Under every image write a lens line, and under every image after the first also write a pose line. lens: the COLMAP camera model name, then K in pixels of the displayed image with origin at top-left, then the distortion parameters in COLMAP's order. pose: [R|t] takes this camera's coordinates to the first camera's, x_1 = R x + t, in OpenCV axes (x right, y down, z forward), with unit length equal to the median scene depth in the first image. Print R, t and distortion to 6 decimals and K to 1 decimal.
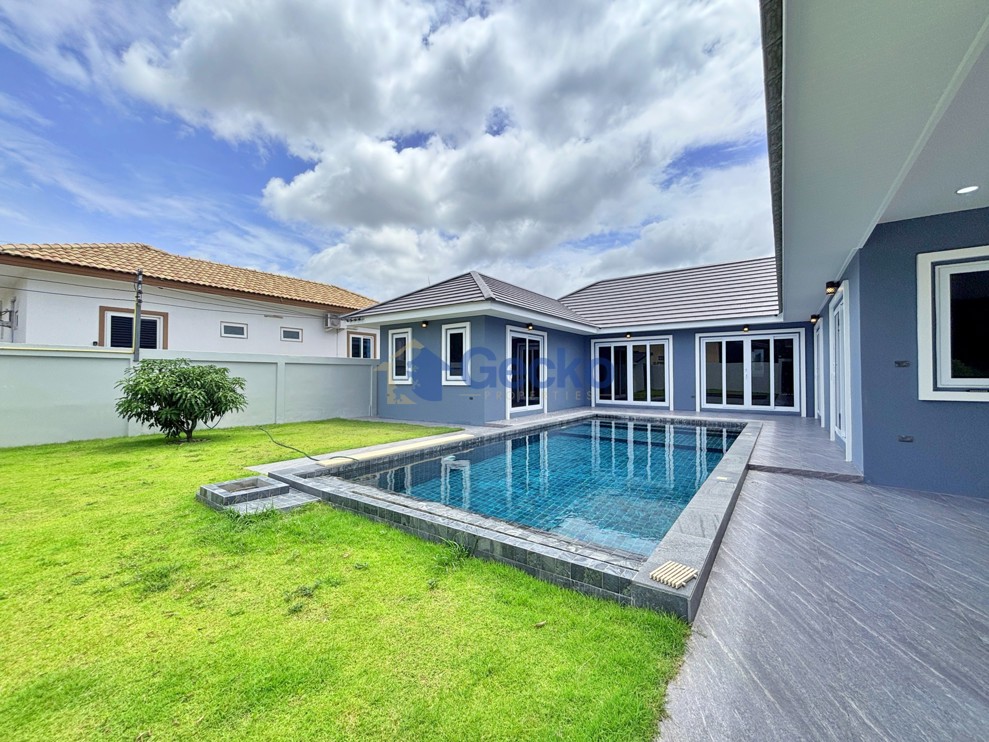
lens RADIAL K [[397.8, 0, 491.3], [0, 397.8, 367.5], [0, 0, 1]] dist [-0.000826, 0.001301]
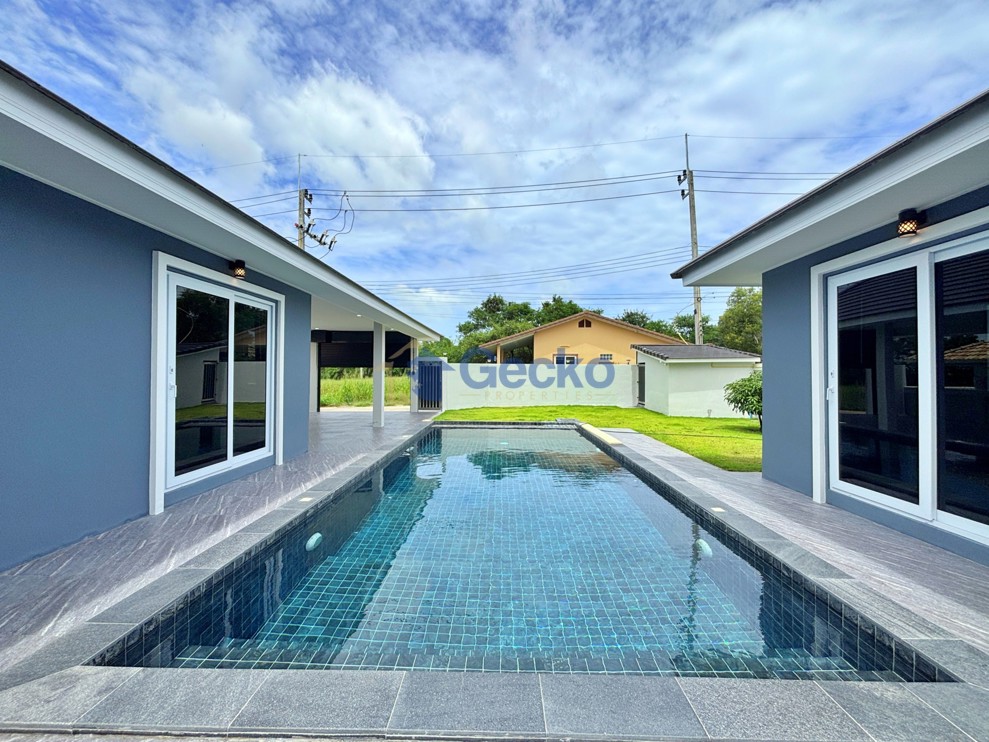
lens RADIAL K [[397.8, 0, 499.5], [0, 397.8, 367.1], [0, 0, 1]] dist [-0.000826, 0.001301]
pose [[0.815086, 0.003778, 0.579328, 0.106977], [-0.011577, 0.999885, 0.009767, -0.011648], [-0.579225, -0.014668, 0.815036, 0.668752]]
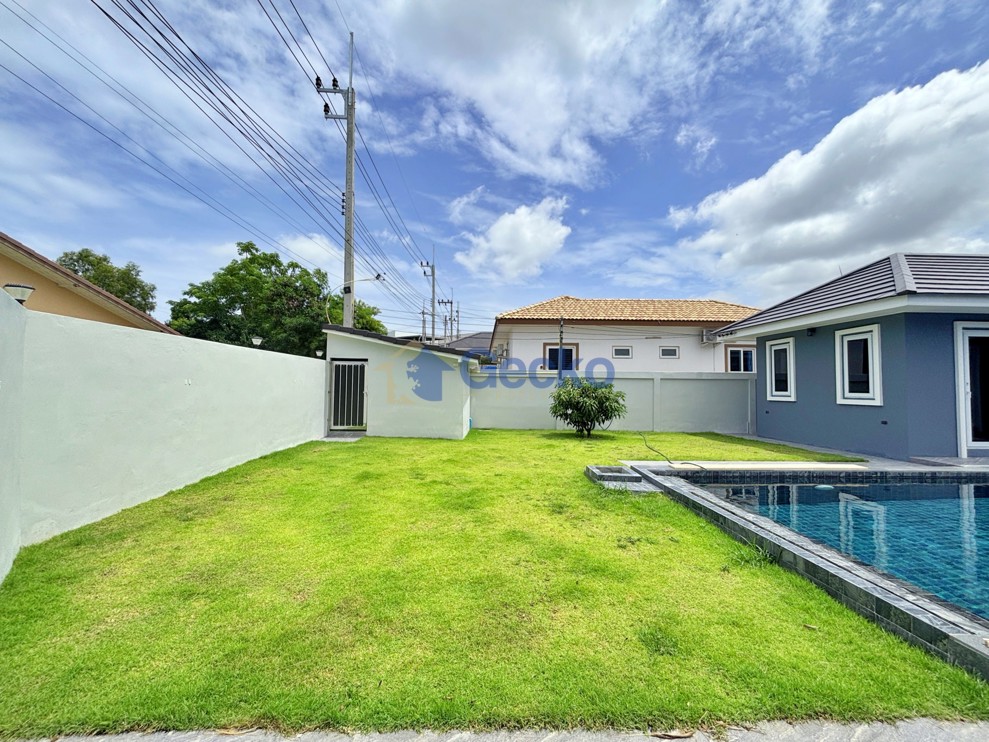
lens RADIAL K [[397.8, 0, 497.2], [0, 397.8, 364.6], [0, 0, 1]] dist [-0.000826, 0.001301]
pose [[0.617585, -0.036427, -0.785660, 0.114465], [0.006338, 0.999125, -0.041342, -0.009209], [0.786478, 0.020553, 0.617276, -0.089620]]
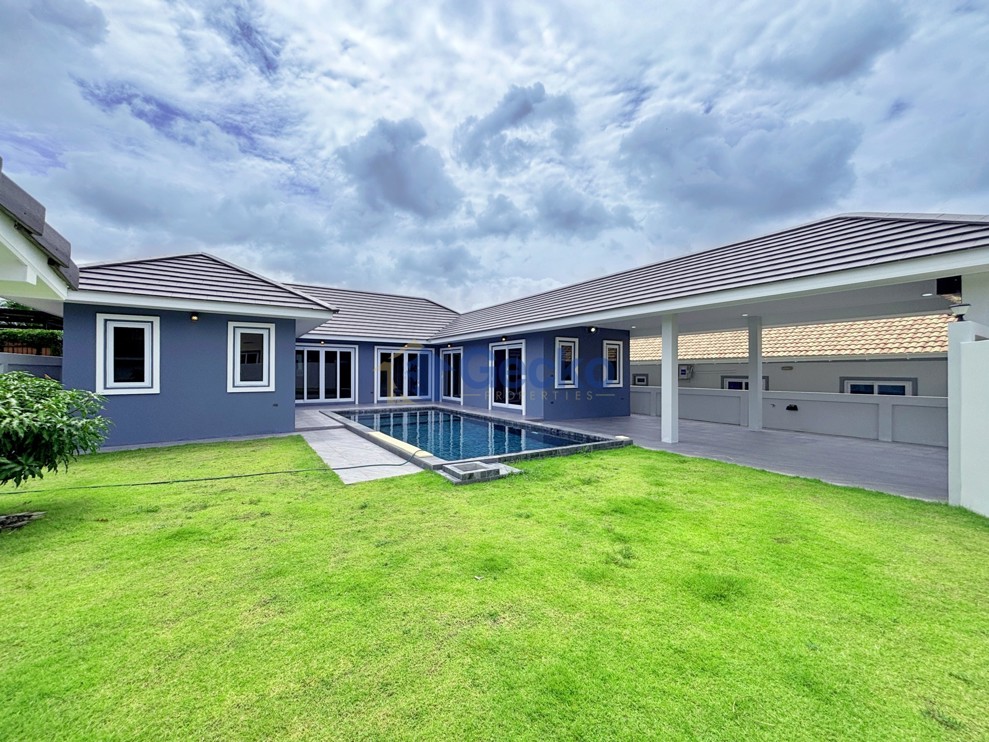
lens RADIAL K [[397.8, 0, 491.7], [0, 397.8, 361.6], [0, 0, 1]] dist [-0.000826, 0.001301]
pose [[0.369852, 0.026053, 0.928725, -0.888337], [-0.022711, 0.999562, -0.018996, -0.022539], [-0.928813, -0.014066, 0.370282, 0.198133]]
